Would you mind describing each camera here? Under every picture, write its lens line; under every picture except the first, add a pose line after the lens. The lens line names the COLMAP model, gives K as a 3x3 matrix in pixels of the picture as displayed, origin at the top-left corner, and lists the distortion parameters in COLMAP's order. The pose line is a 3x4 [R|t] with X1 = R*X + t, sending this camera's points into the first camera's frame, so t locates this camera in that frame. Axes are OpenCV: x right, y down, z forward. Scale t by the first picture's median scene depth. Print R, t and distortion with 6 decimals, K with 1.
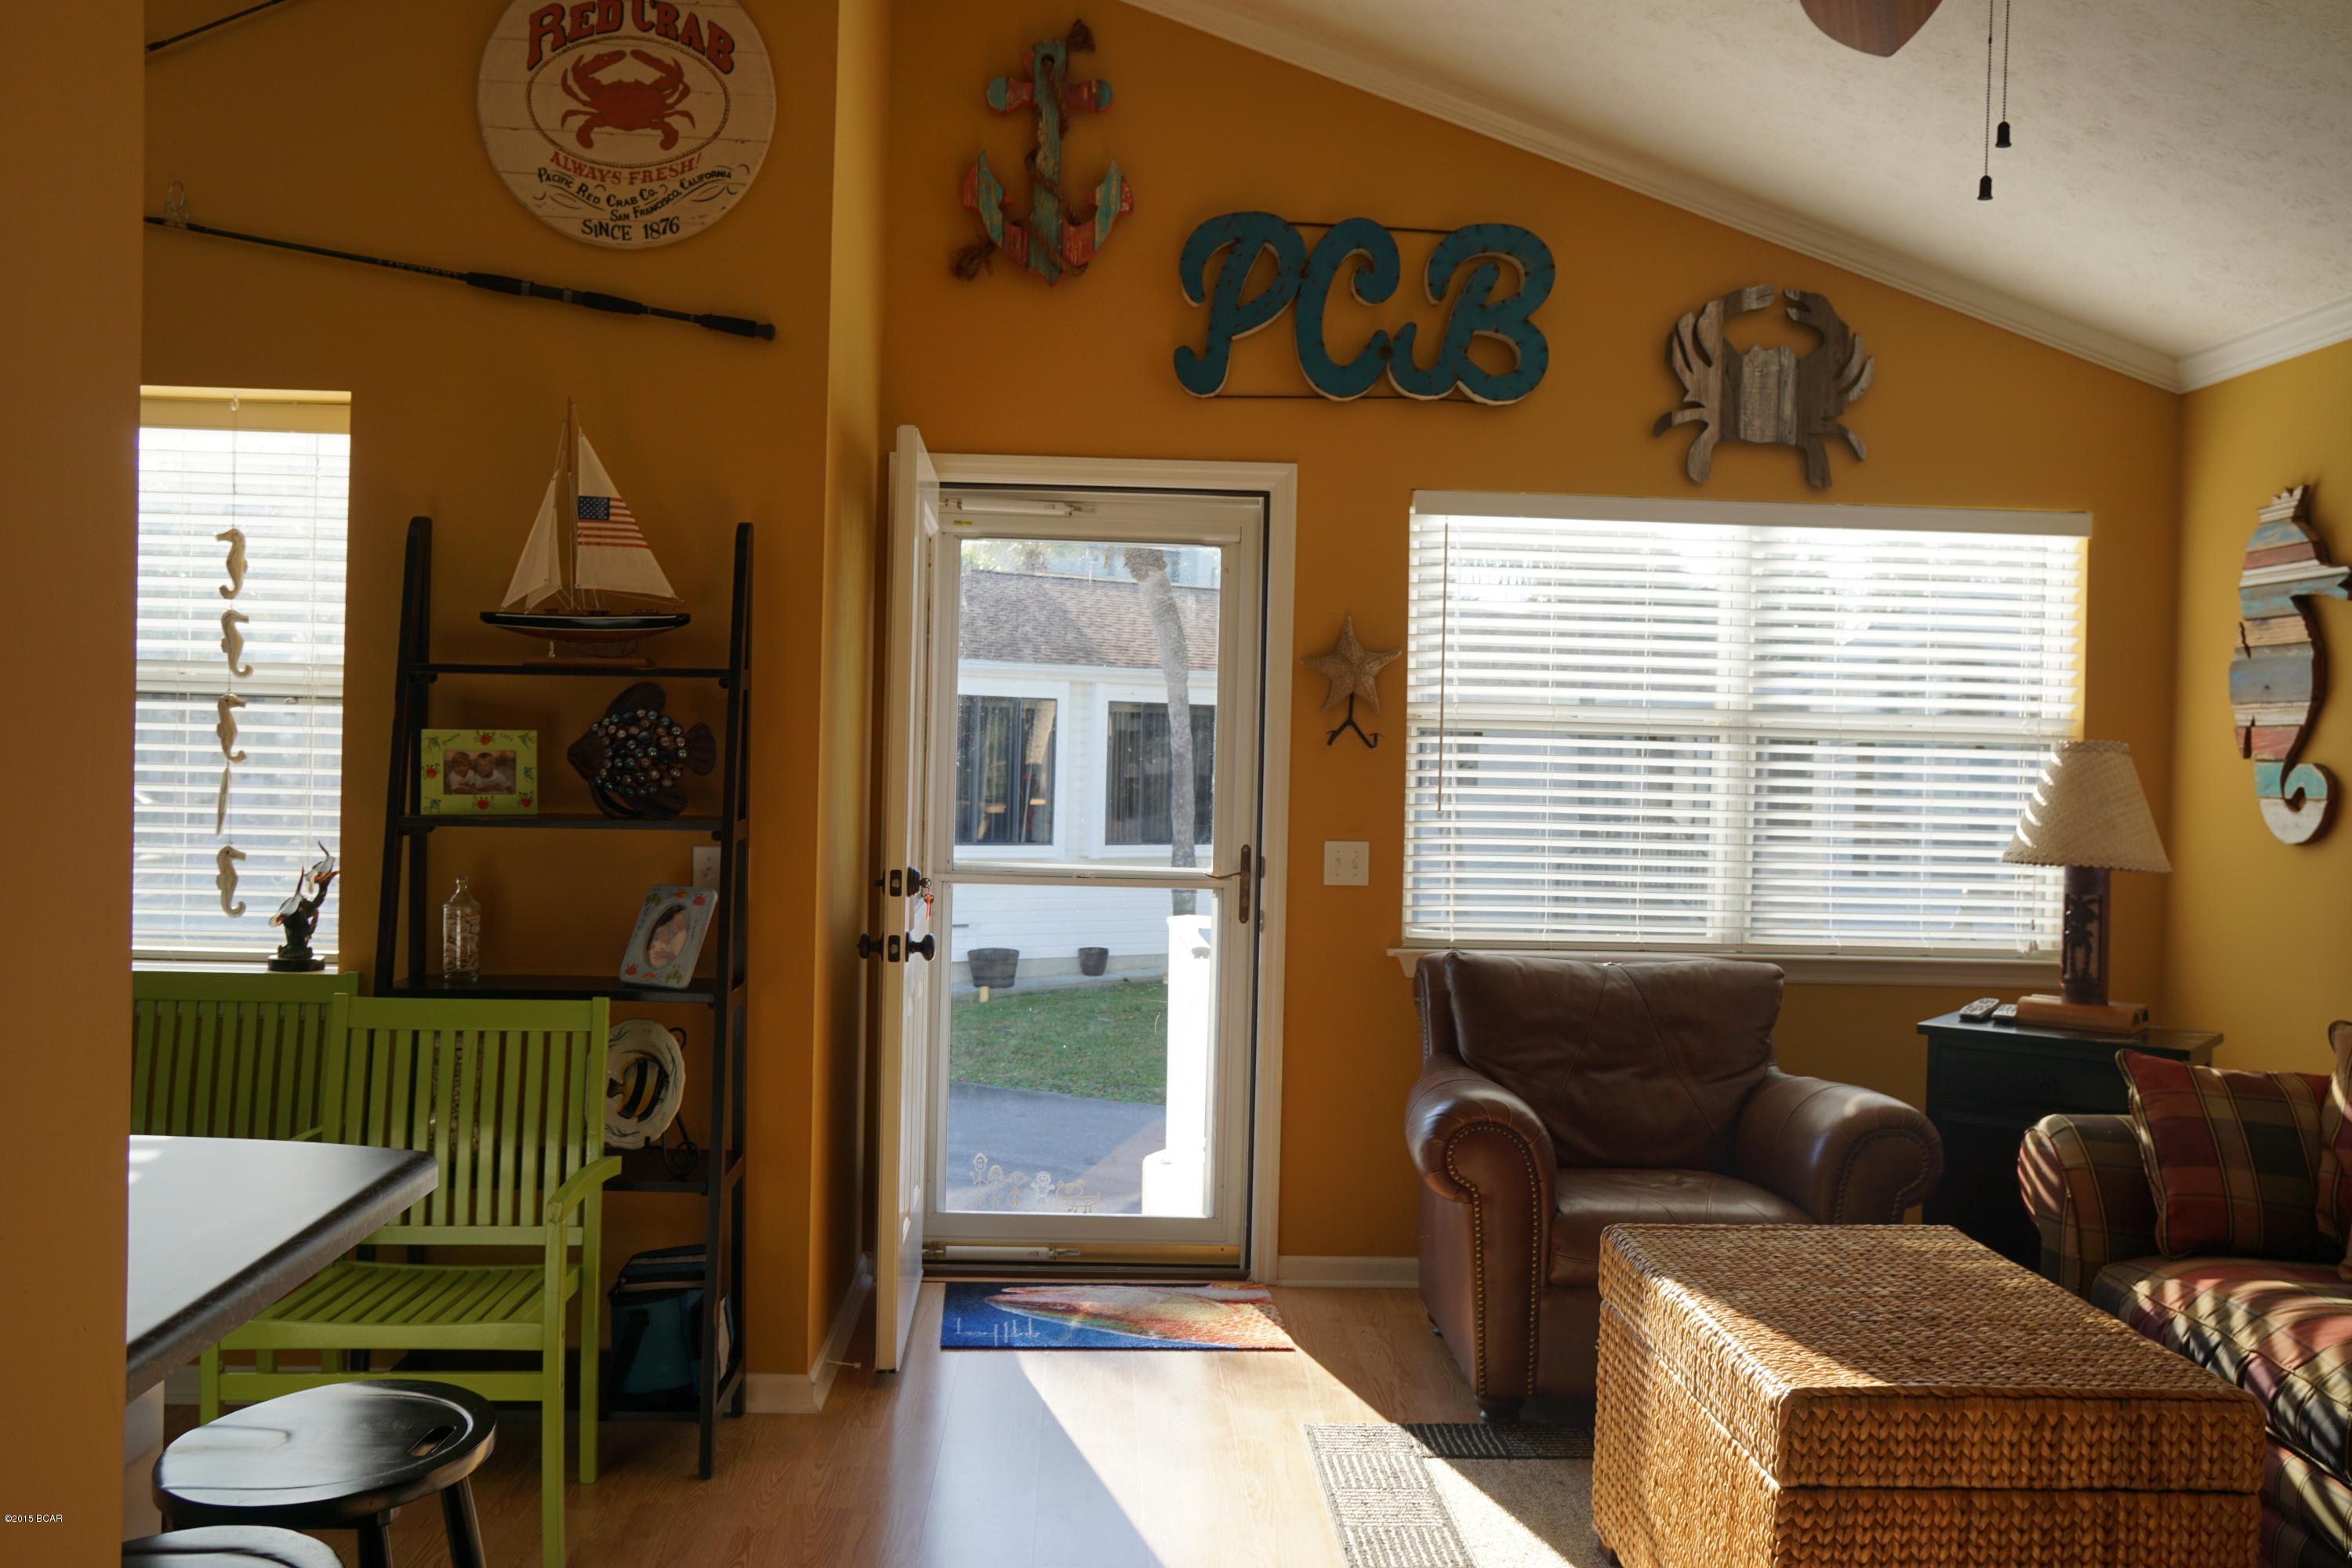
lens RADIAL K [[2085.4, 0, 1183.3], [0, 2085.4, 789.2], [0, 0, 1]] dist [-0.086573, 0.163674]
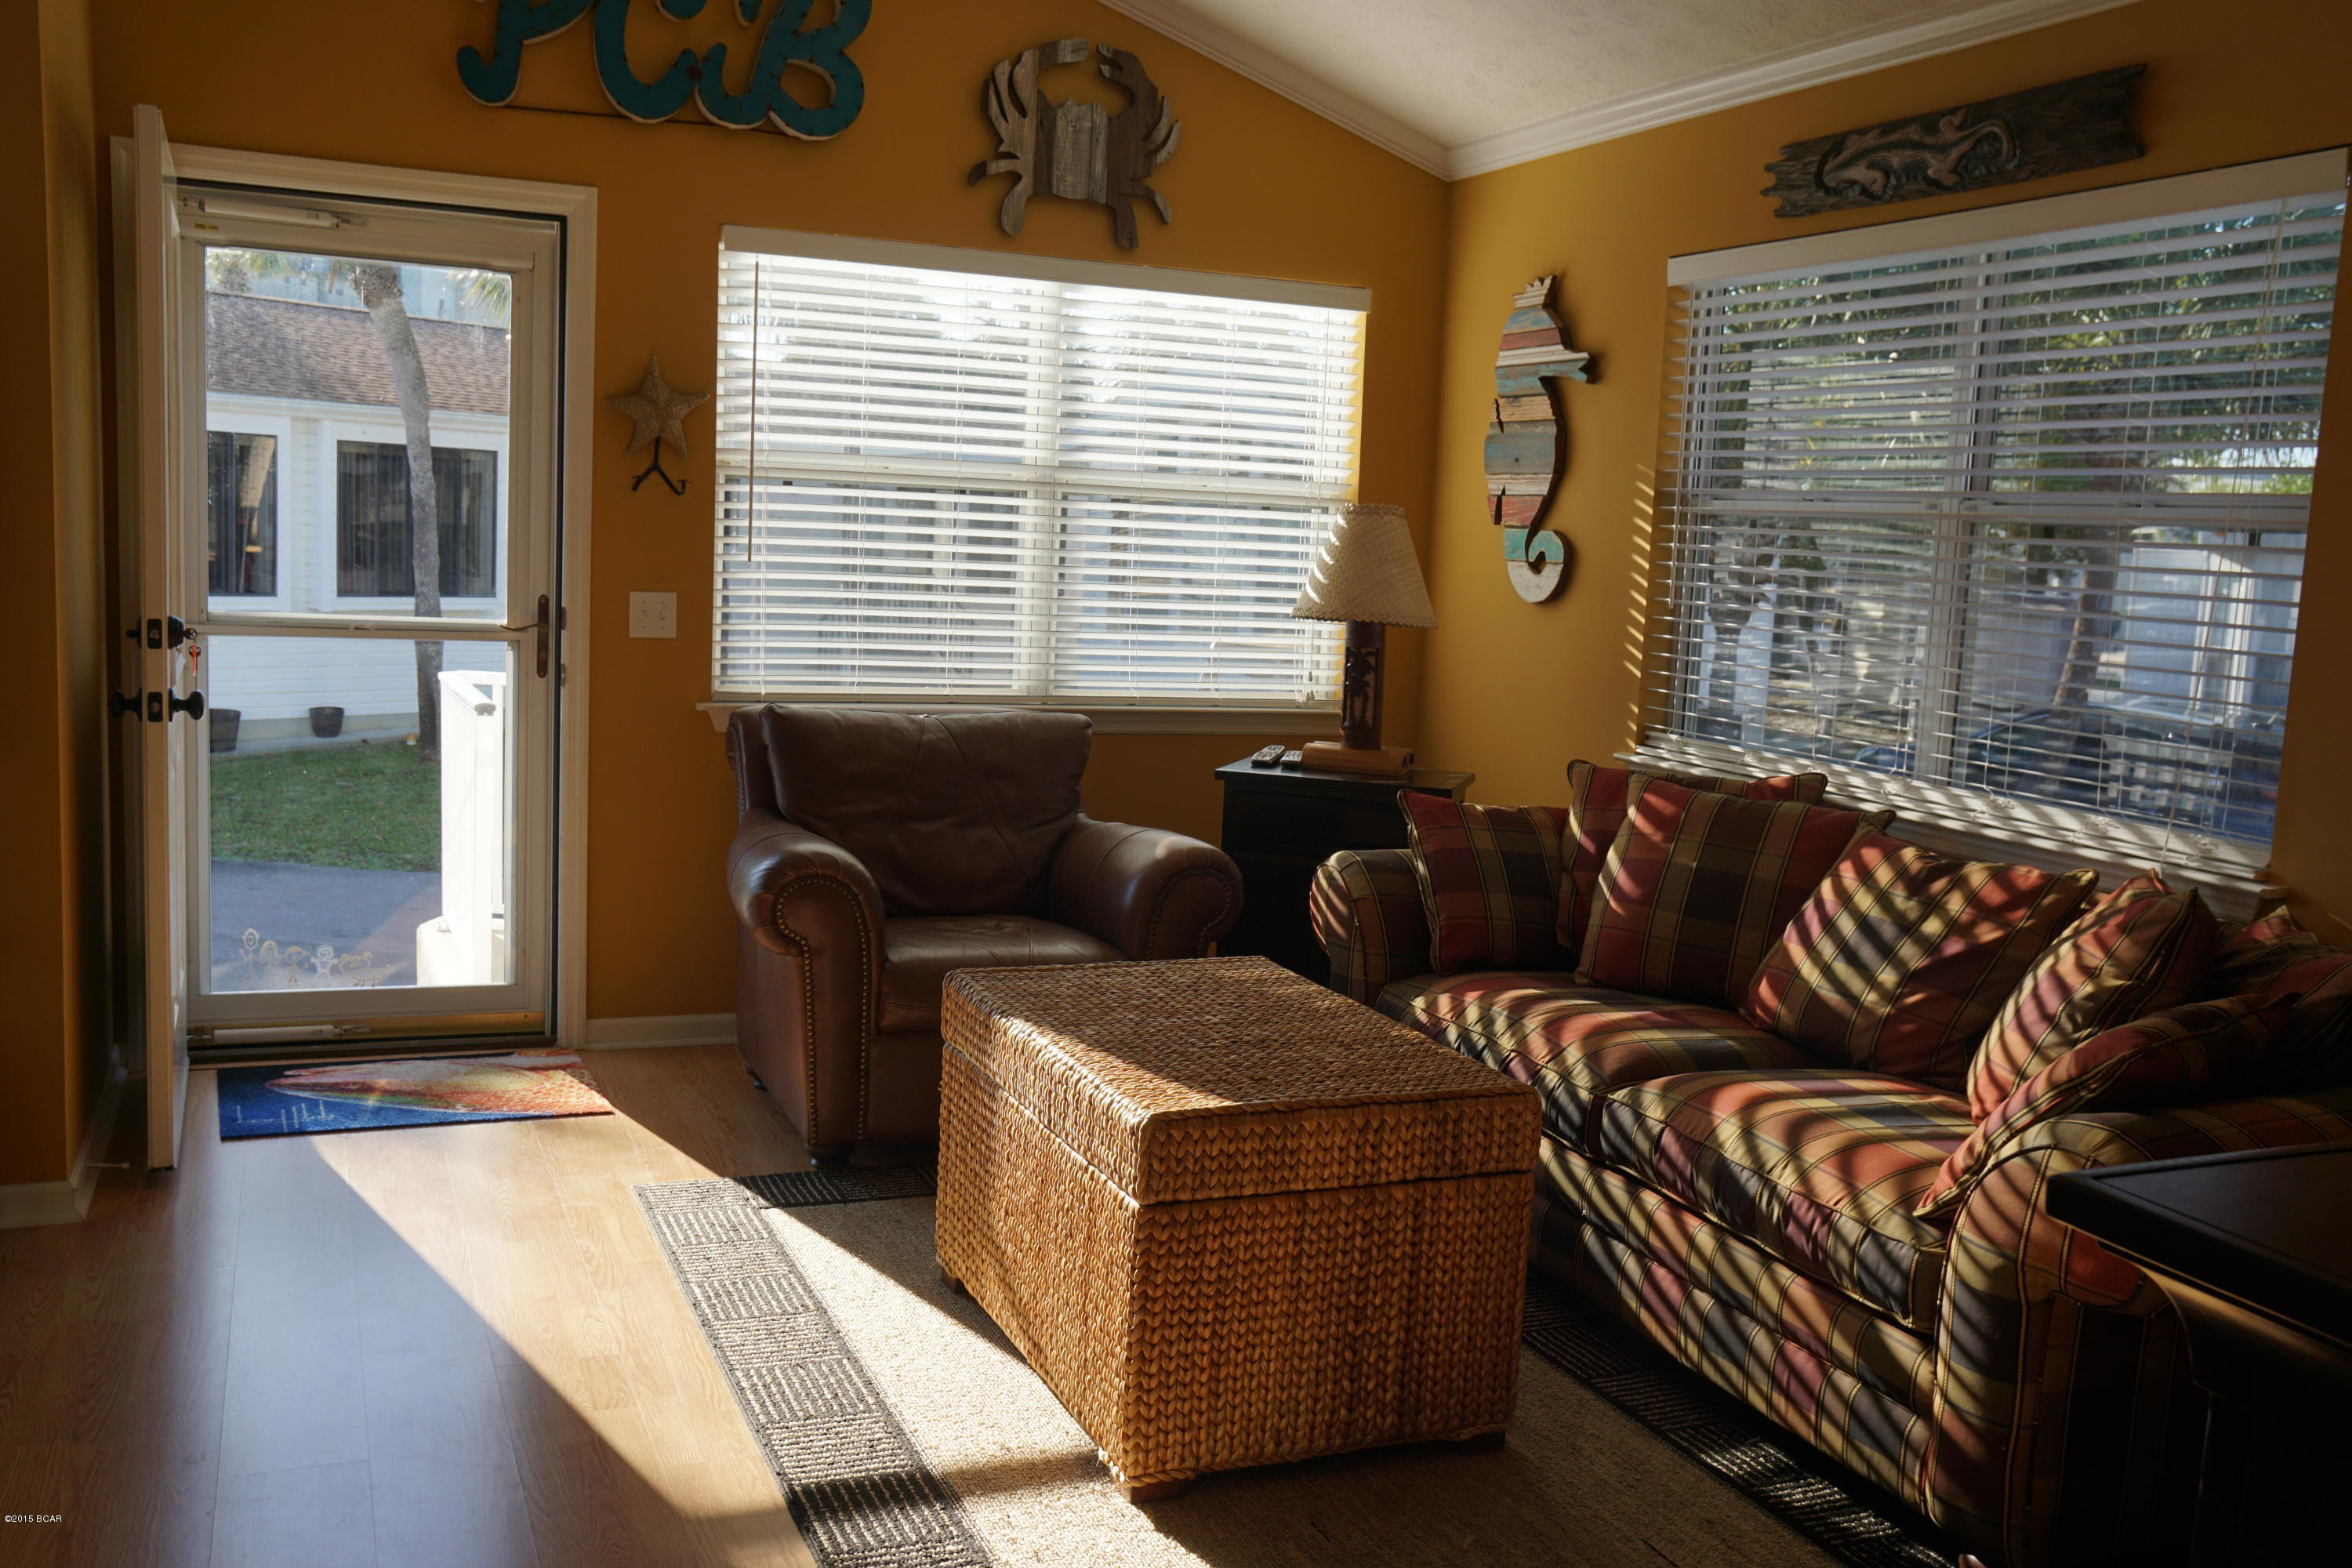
lens RADIAL K [[2085.4, 0, 1183.3], [0, 2085.4, 789.2], [0, 0, 1]] dist [-0.086573, 0.163674]
pose [[0.936758, -0.022711, 0.349240, -0.033221], [-0.018275, 0.993357, 0.113616, 0.002519], [-0.349501, -0.112813, 0.930120, 0.013756]]
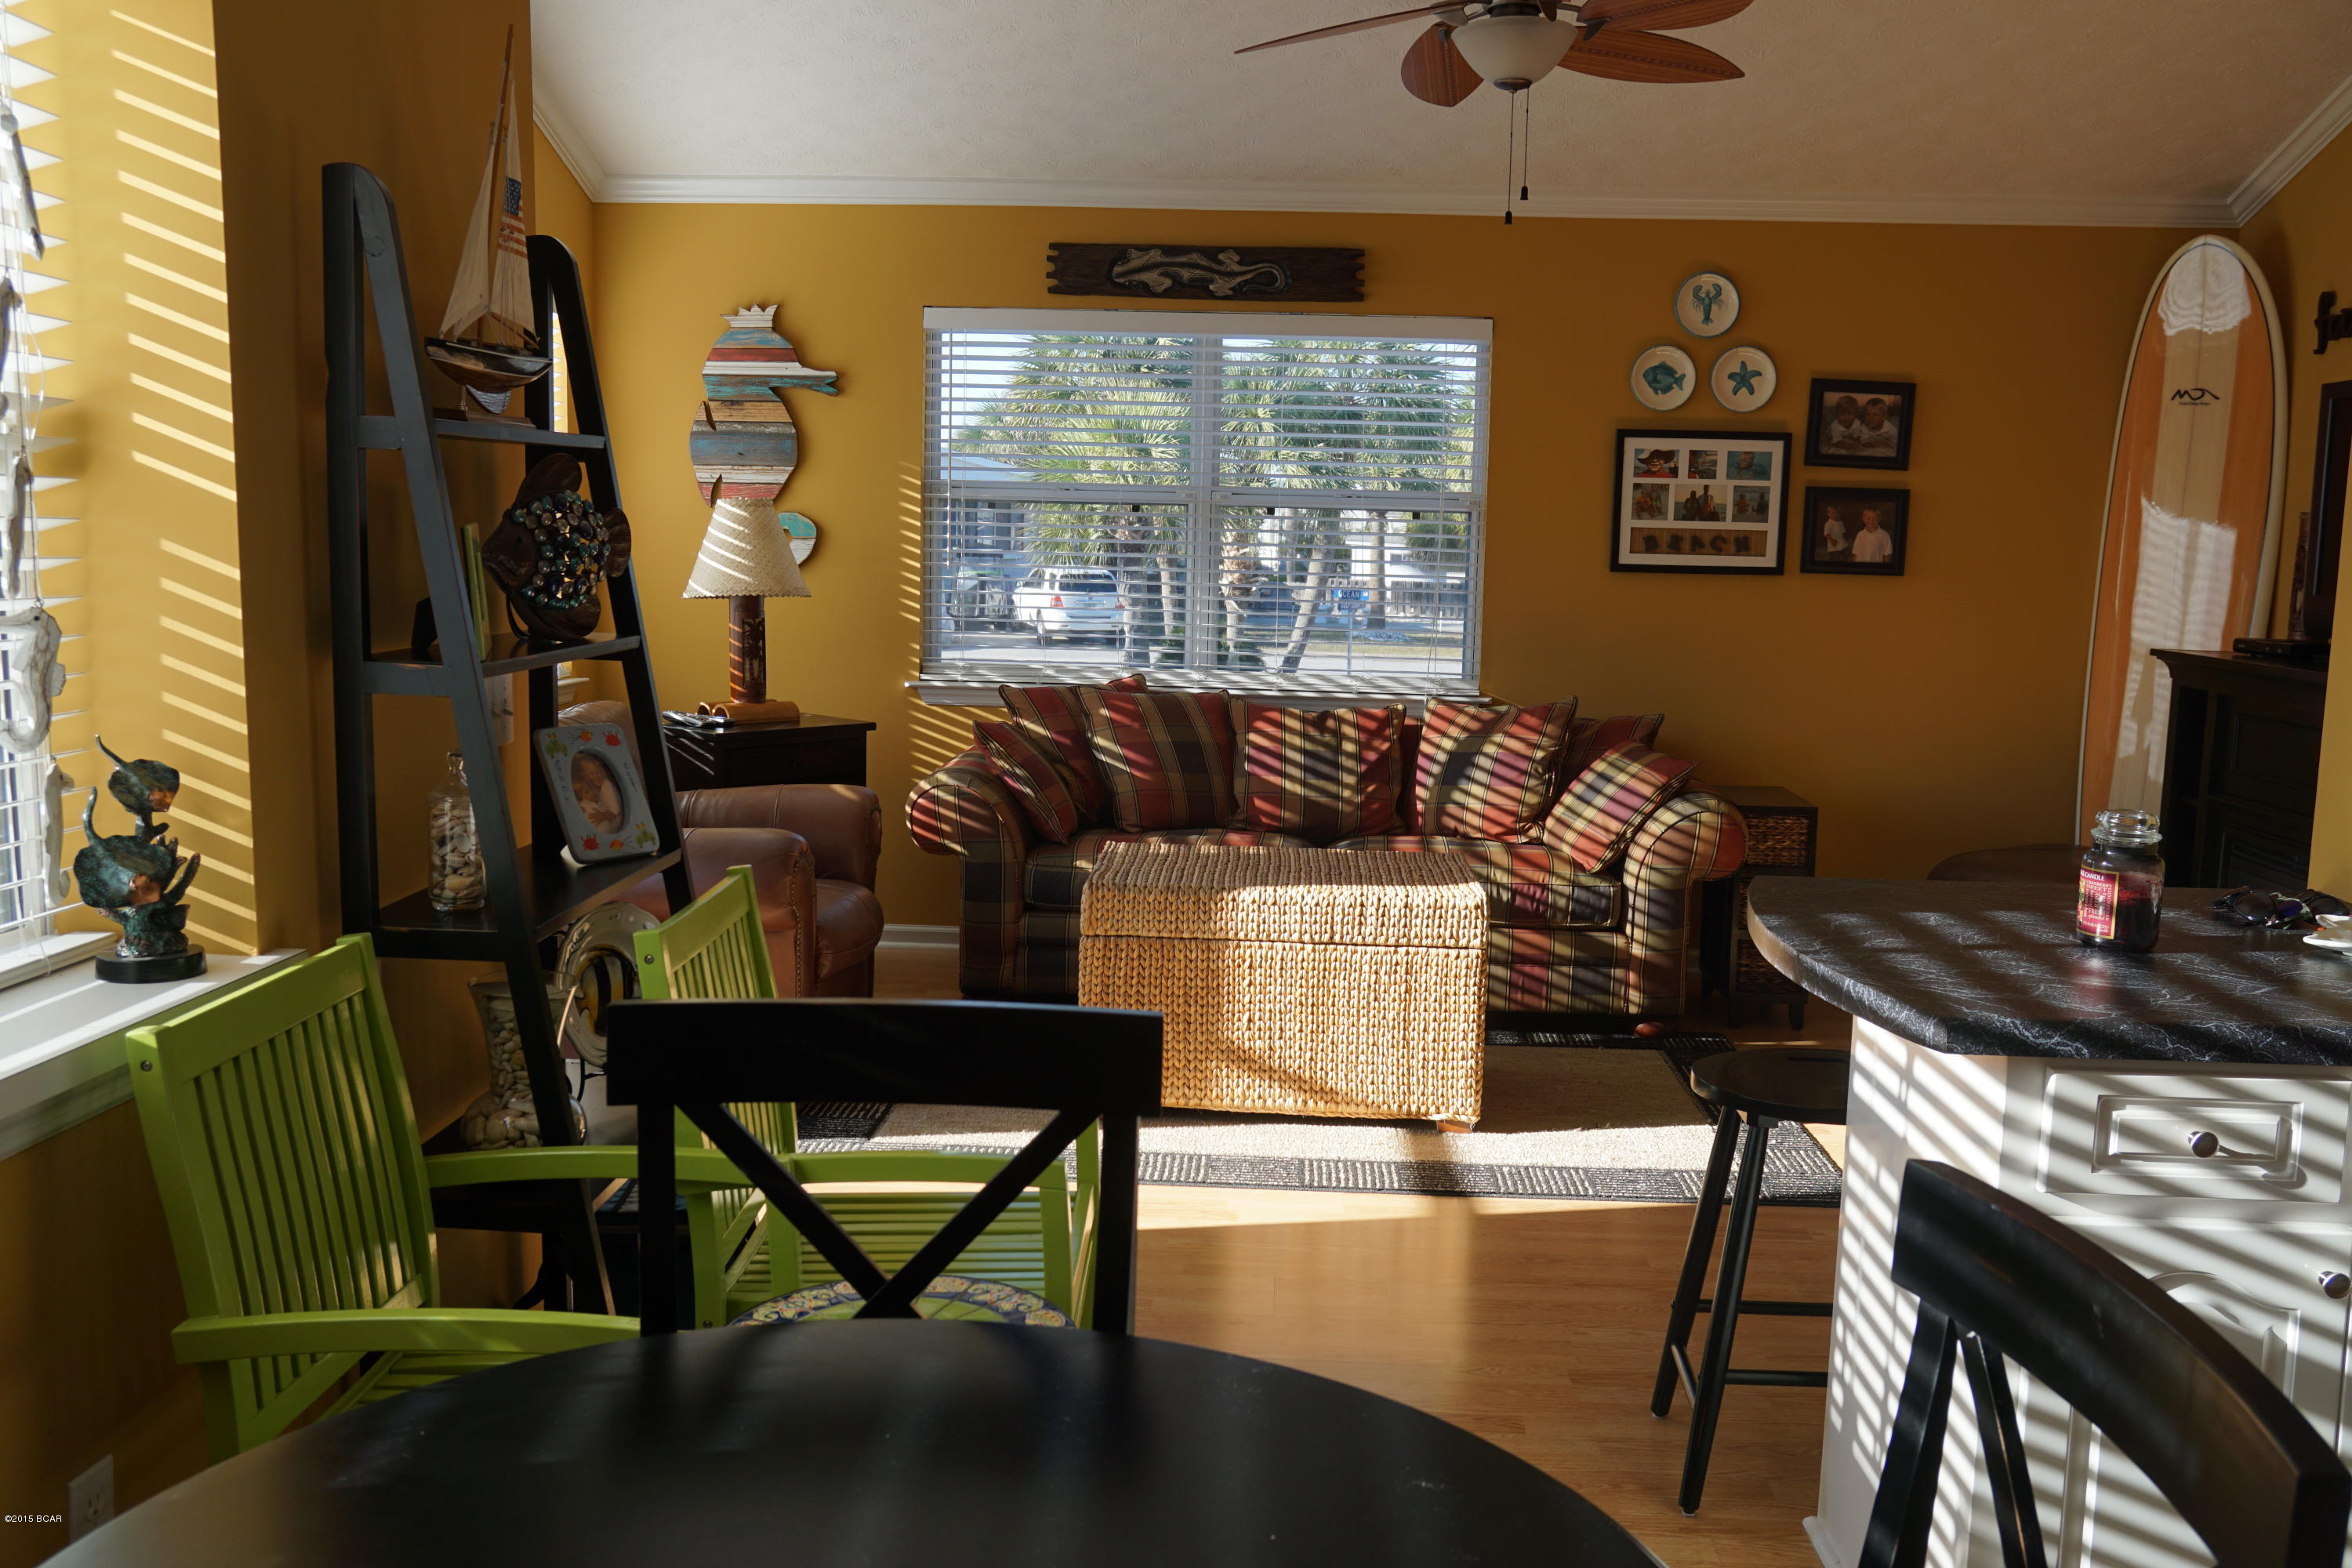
lens RADIAL K [[2101.1, 0, 1210.4], [0, 2101.1, 785.1], [0, 0, 1]] dist [-0.068973, 0.129130]
pose [[0.089367, -0.146712, 0.985134, -0.859639], [0.001408, 0.989109, 0.147177, -0.038715], [-0.995998, -0.011766, 0.088601, 0.616342]]
